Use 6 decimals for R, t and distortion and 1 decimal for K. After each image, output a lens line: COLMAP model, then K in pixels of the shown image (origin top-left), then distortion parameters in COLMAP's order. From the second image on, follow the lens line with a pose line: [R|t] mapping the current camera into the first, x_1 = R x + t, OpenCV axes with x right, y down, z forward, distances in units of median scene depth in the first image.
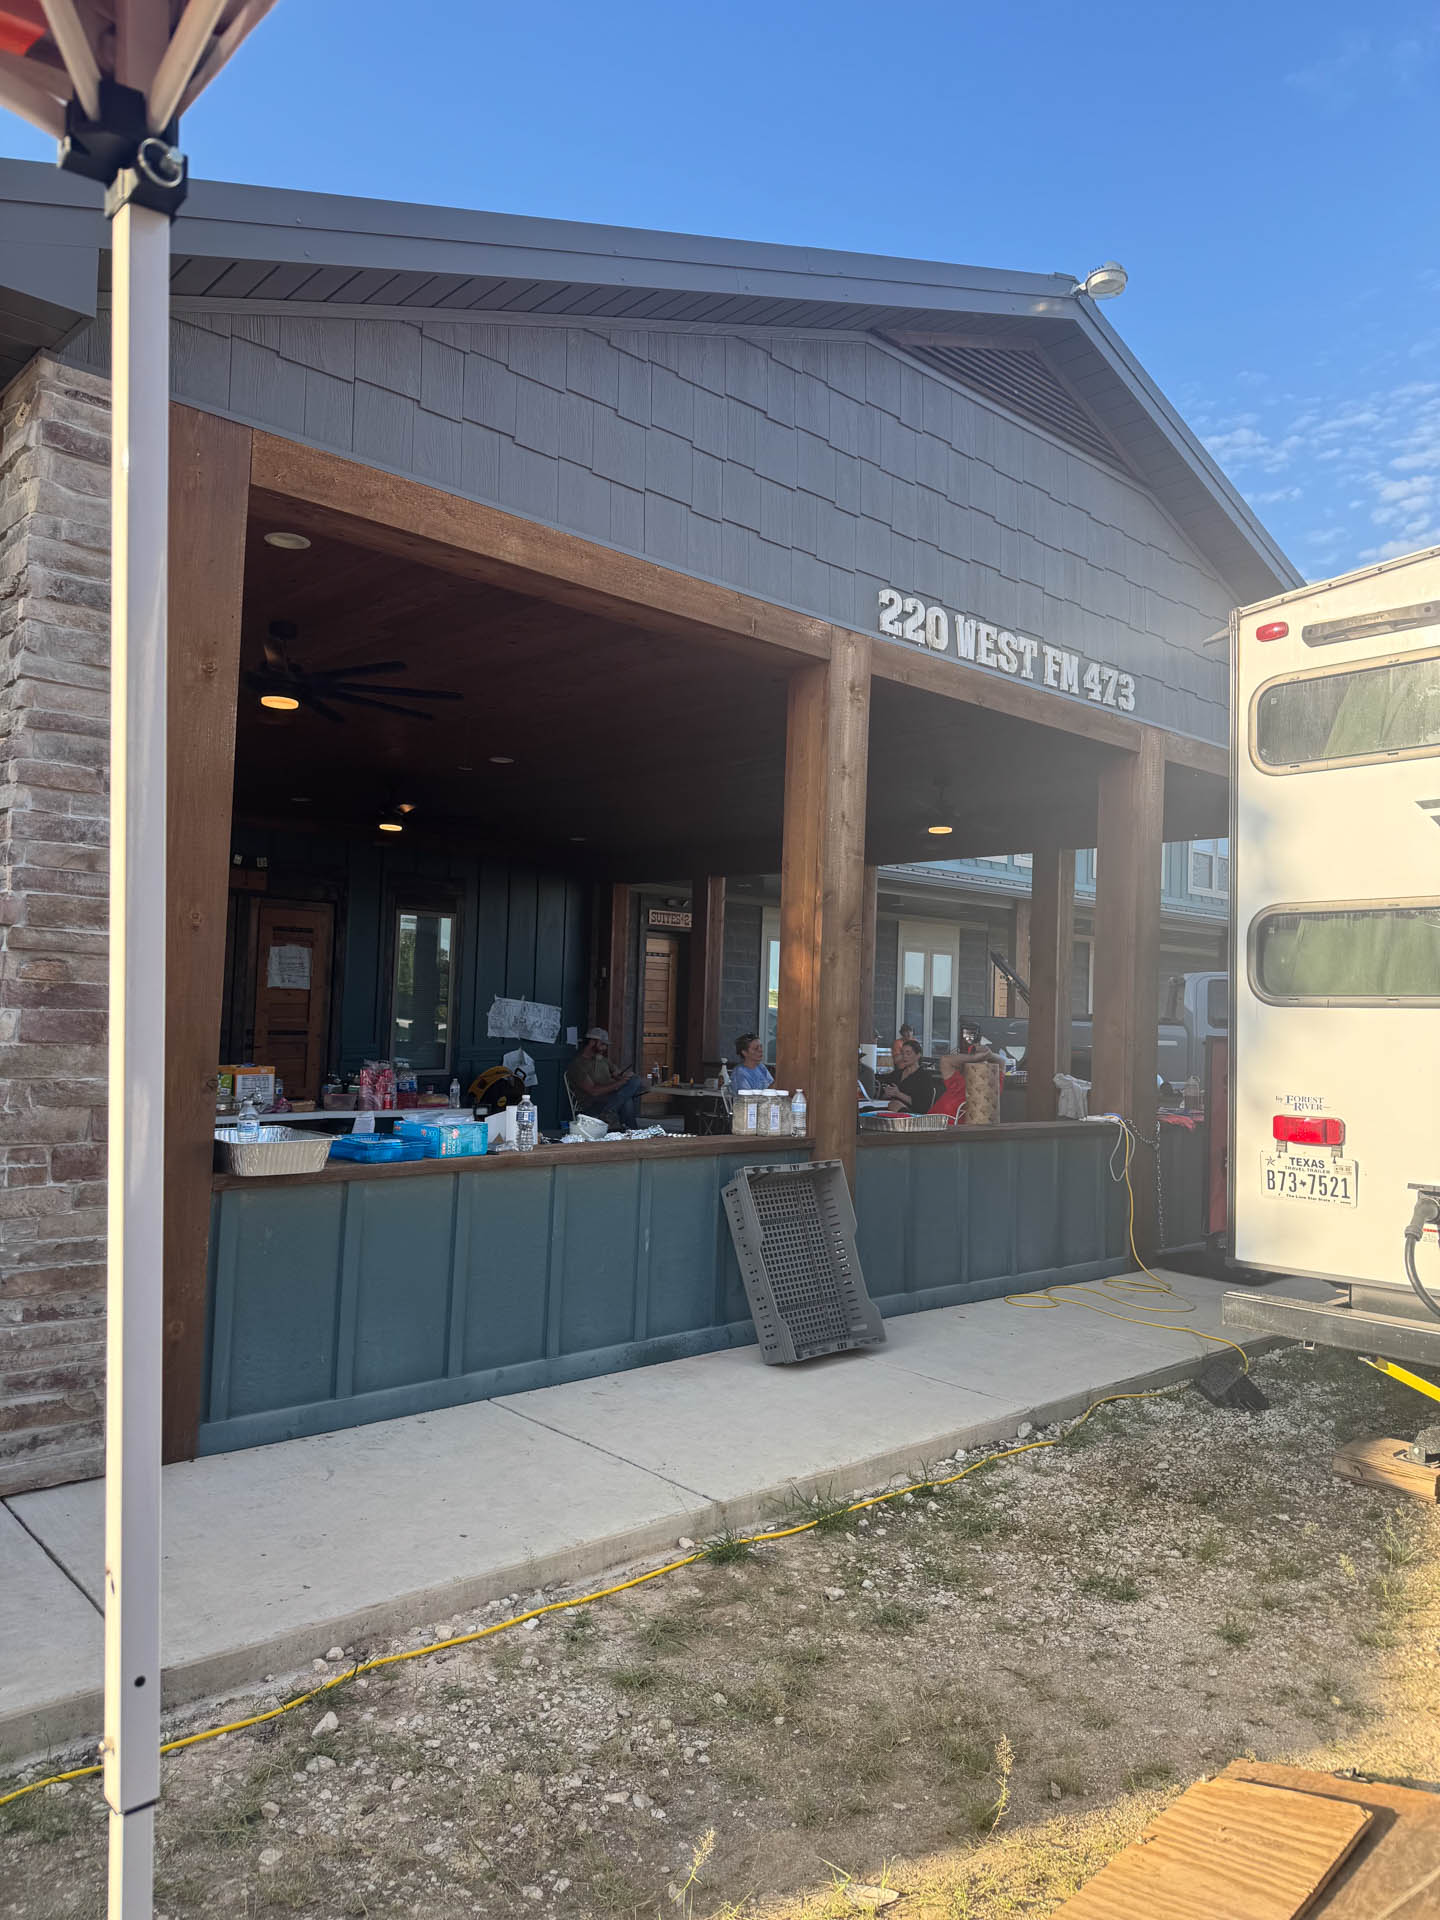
lens RADIAL K [[1345.9, 0, 727.6], [0, 1345.9, 962.8], [0, 0, 1]] dist [0.005666, -0.001729]
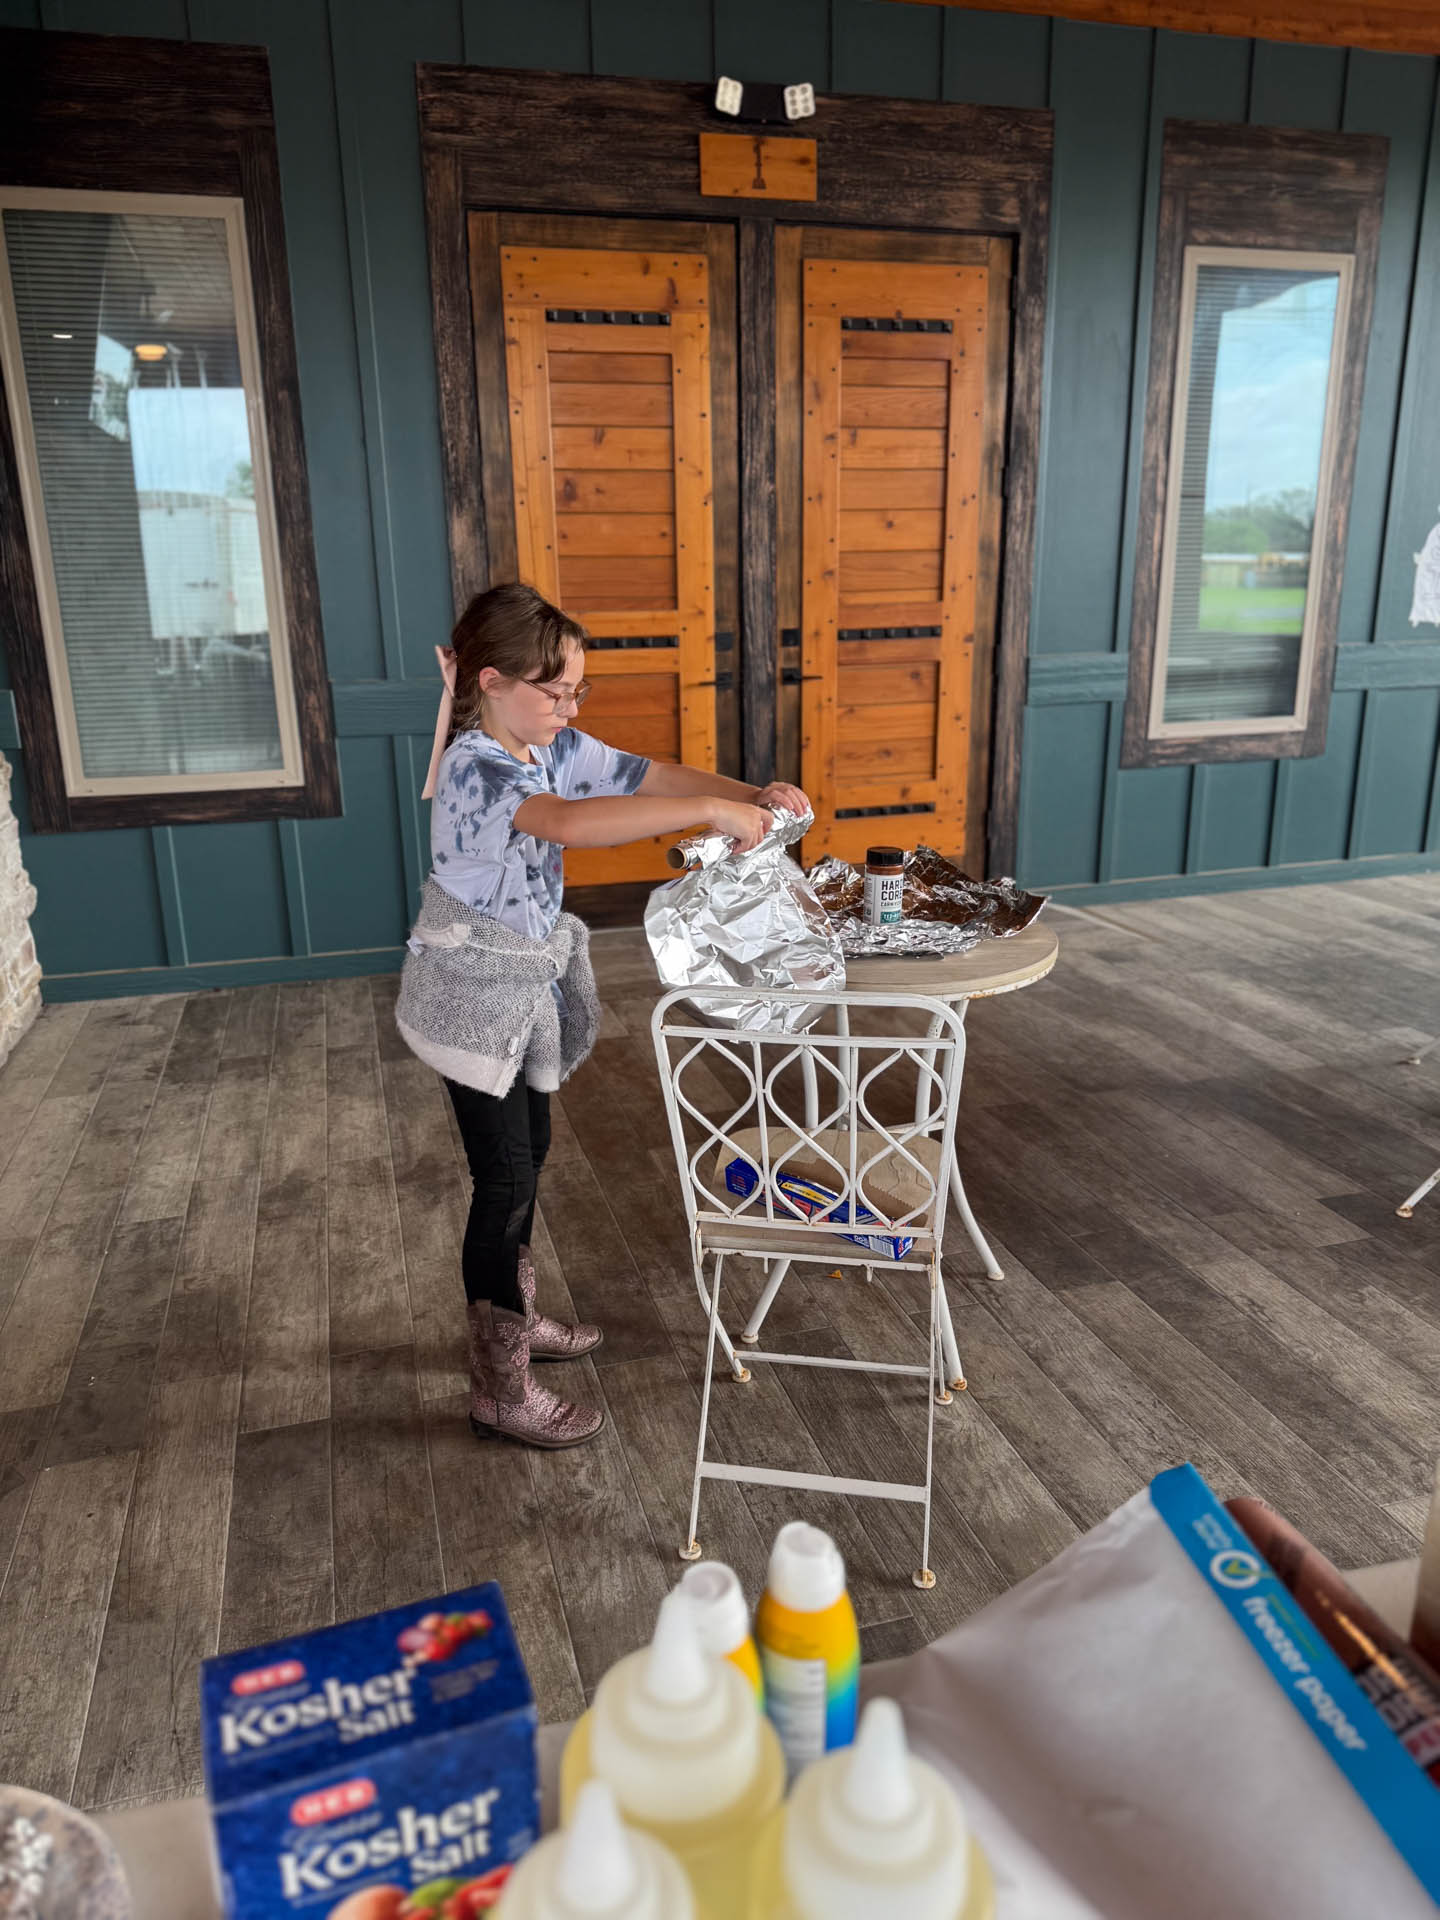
lens RADIAL K [[1345.9, 0, 721.5], [0, 1345.9, 958.6], [0, 0, 1]] dist [0.005666, -0.001729]
pose [[0.898490, 0.072477, -0.432970, -0.183774], [0.061951, 0.955473, 0.288500, 0.025413], [0.434601, -0.286038, 0.853993, 0.582997]]
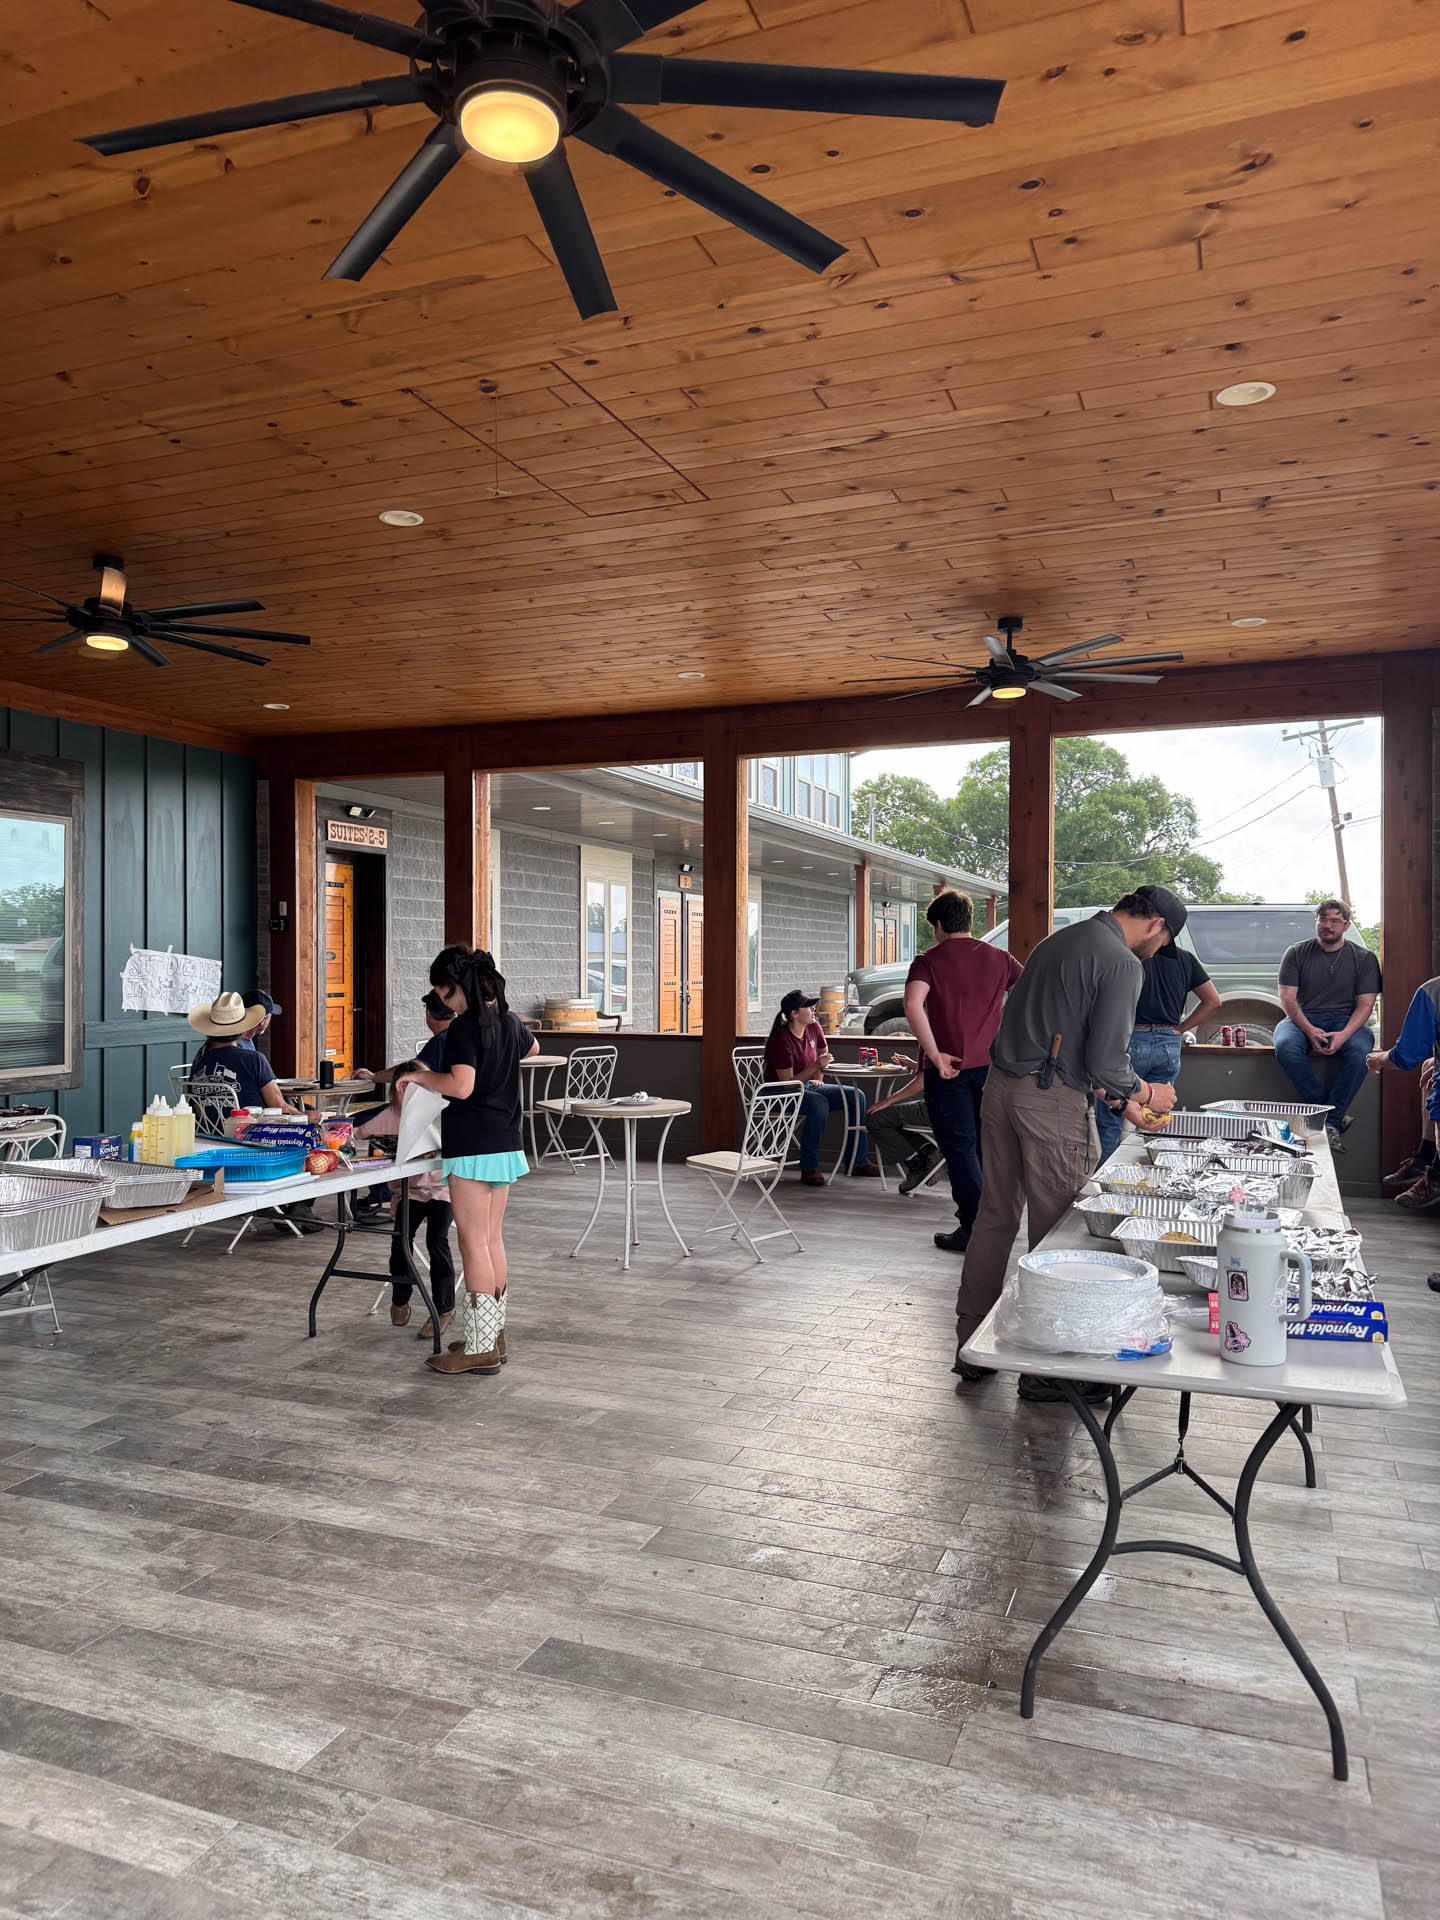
lens RADIAL K [[1345.9, 0, 727.8], [0, 1345.9, 979.7], [0, 0, 1]] dist [0.005666, -0.001729]
pose [[0.888528, -0.034912, 0.457492, -0.218954], [0.009792, 0.998317, 0.057166, 0.006523], [-0.458718, -0.046314, 0.887374, 0.292476]]
